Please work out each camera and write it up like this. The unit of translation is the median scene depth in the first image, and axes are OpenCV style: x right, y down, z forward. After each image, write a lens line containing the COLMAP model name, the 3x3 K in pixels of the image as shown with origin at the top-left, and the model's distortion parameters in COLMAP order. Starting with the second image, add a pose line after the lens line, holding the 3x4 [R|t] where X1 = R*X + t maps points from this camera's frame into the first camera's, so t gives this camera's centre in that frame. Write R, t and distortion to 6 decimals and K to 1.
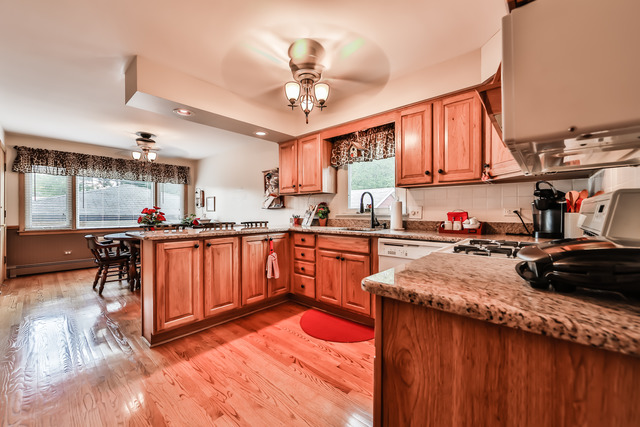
lens RADIAL K [[252.1, 0, 321.0], [0, 252.1, 213.3], [0, 0, 1]] dist [-0.007521, -0.000028]
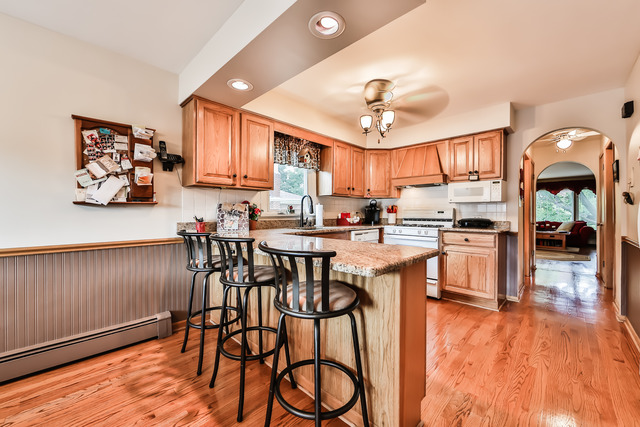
lens RADIAL K [[252.1, 0, 320.9], [0, 252.1, 212.4], [0, 0, 1]] dist [-0.007521, -0.000028]
pose [[0.054958, -0.000793, 0.998488, -1.000611], [0.001529, 0.999999, 0.000710, -0.008122], [-0.998487, 0.001488, 0.054959, 0.912865]]
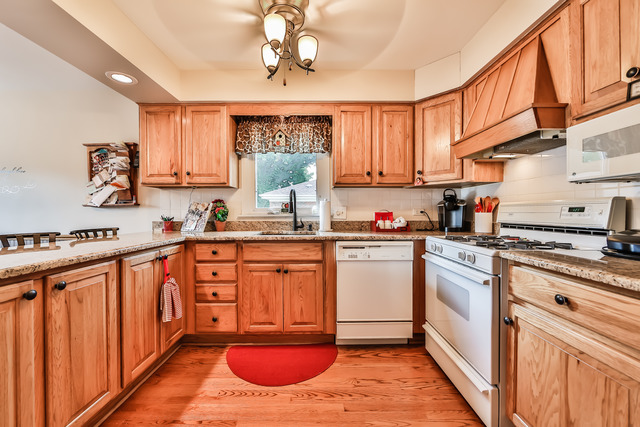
lens RADIAL K [[252.1, 0, 321.5], [0, 252.1, 213.5], [0, 0, 1]] dist [-0.007521, -0.000028]
pose [[0.750651, -0.004054, 0.660686, -0.326776], [0.004085, 0.999991, 0.001495, -0.001871], [-0.660686, 0.001577, 0.750661, 0.303171]]
